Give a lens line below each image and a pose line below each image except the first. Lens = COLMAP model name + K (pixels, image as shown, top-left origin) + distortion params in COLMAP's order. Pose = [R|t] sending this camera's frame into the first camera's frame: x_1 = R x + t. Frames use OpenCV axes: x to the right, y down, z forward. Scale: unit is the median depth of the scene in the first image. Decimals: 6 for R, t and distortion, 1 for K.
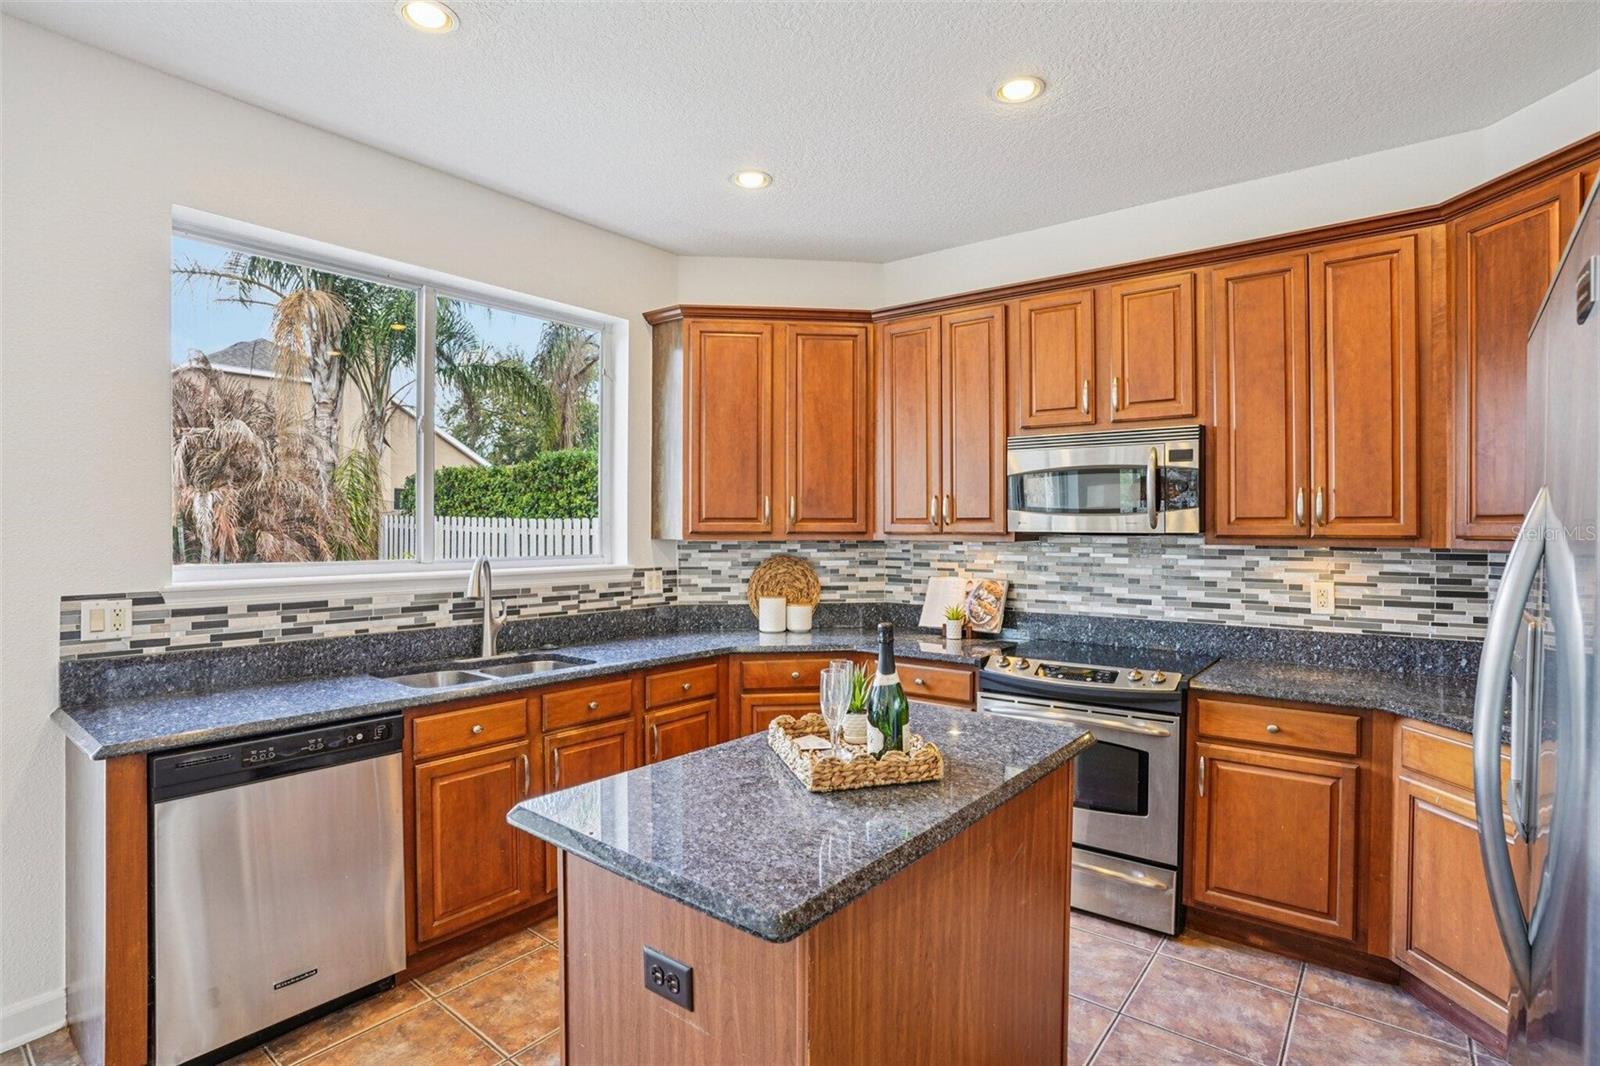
lens RADIAL K [[794.0, 0, 806.9], [0, 794.0, 518.2], [0, 0, 1]] dist [-0.055170, 0.014346]
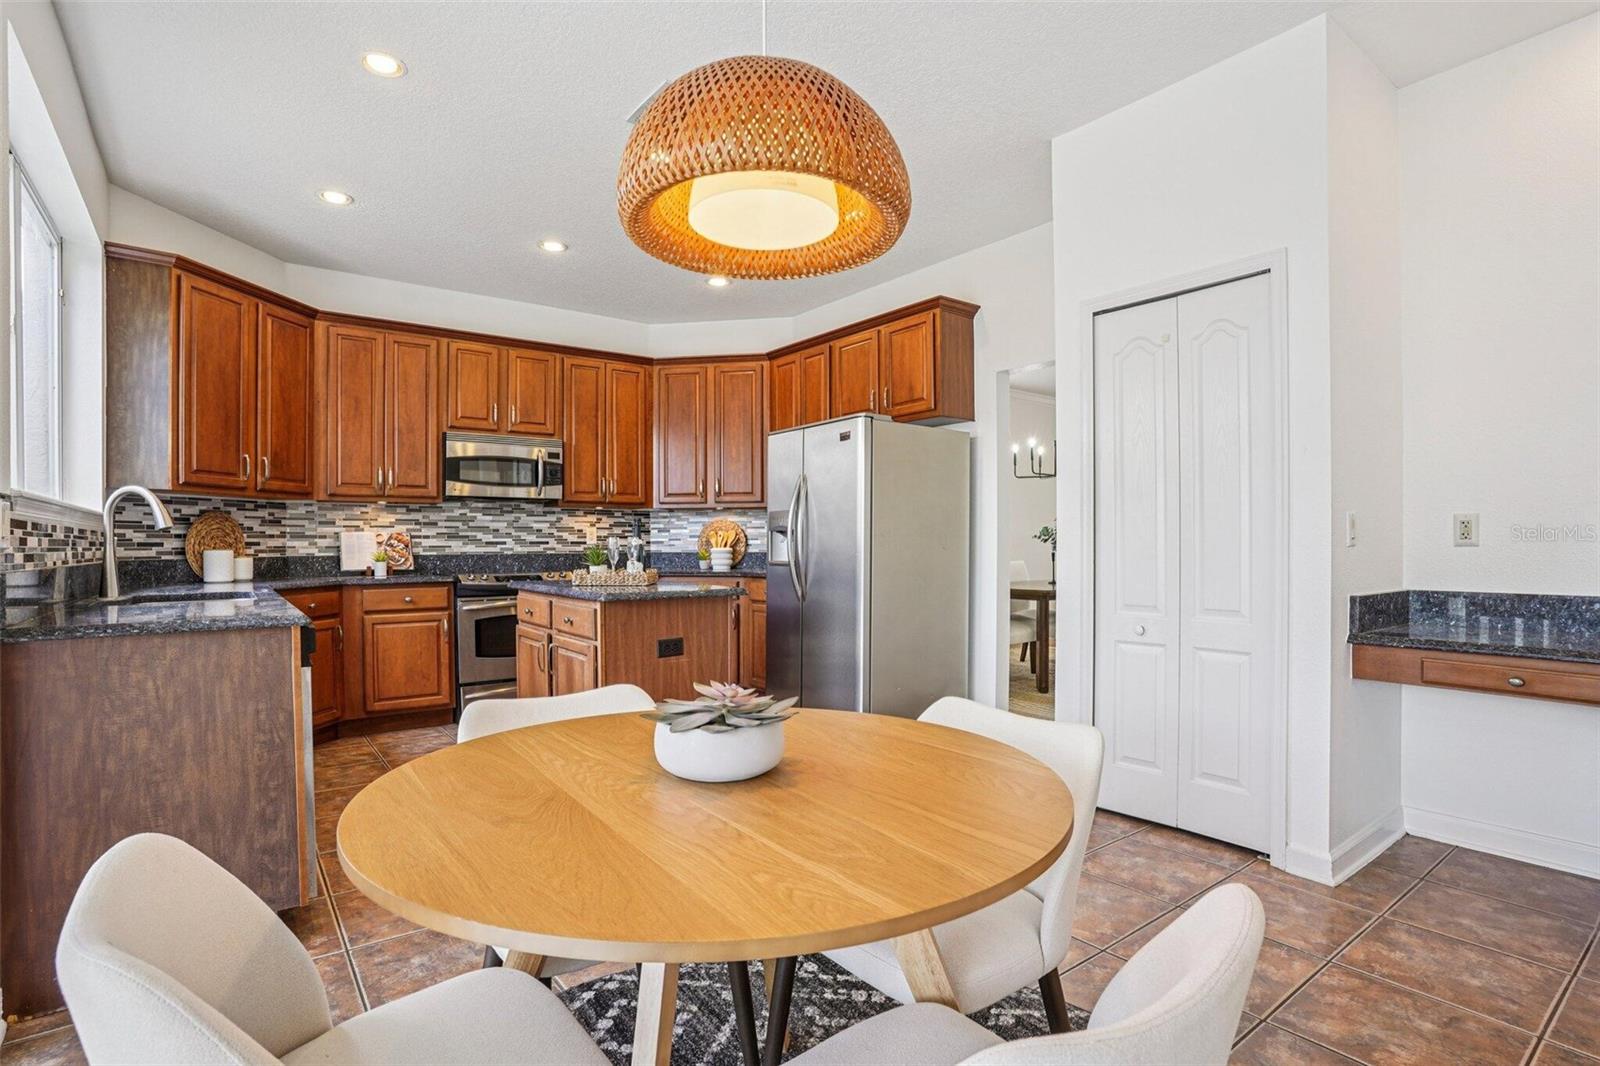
lens RADIAL K [[794.0, 0, 801.5], [0, 794.0, 546.6], [0, 0, 1]] dist [-0.055170, 0.014346]
pose [[0.252614, -0.007841, 0.967535, -1.069210], [-0.003723, 0.999952, 0.009075, 0.103913], [-0.967560, -0.005895, 0.252572, -0.016039]]
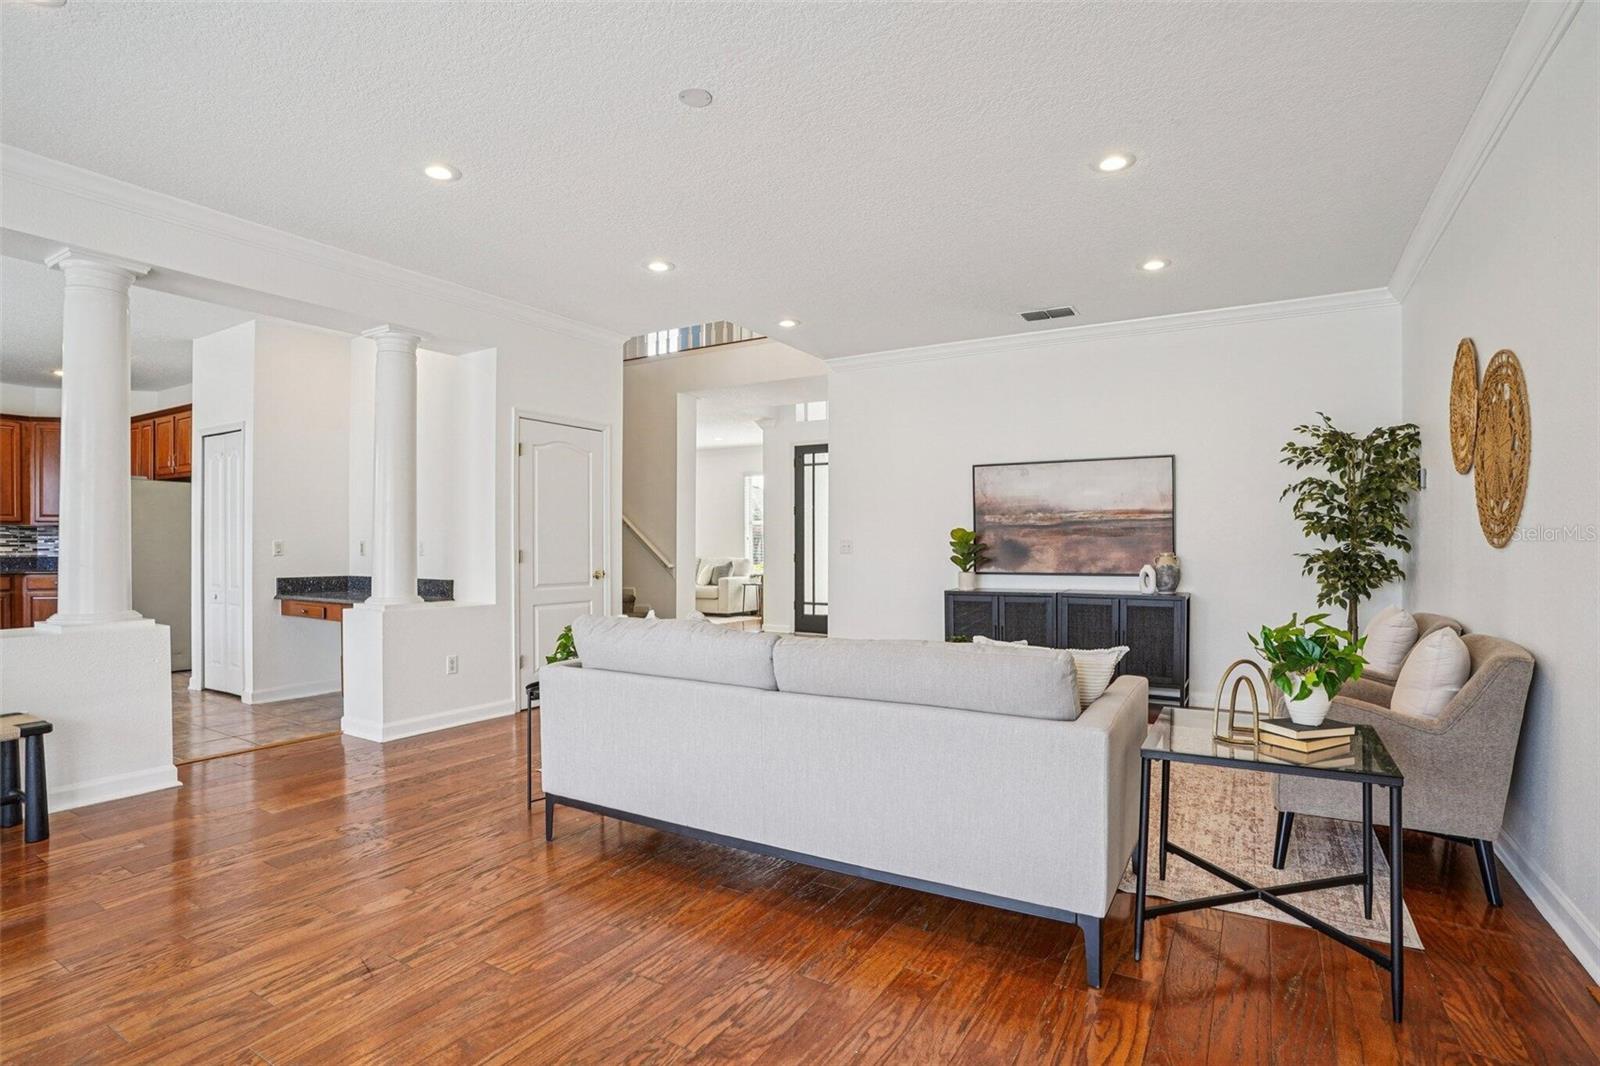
lens RADIAL K [[769.0, 0, 798.2], [0, 769.0, 537.2], [0, 0, 1]] dist [-0.015817, 0.000000]
pose [[-0.121527, -0.000449, 0.992588, -2.097606], [-0.004697, 0.999989, -0.000123, 0.059228], [-0.992577, -0.004678, -0.121528, -1.394379]]
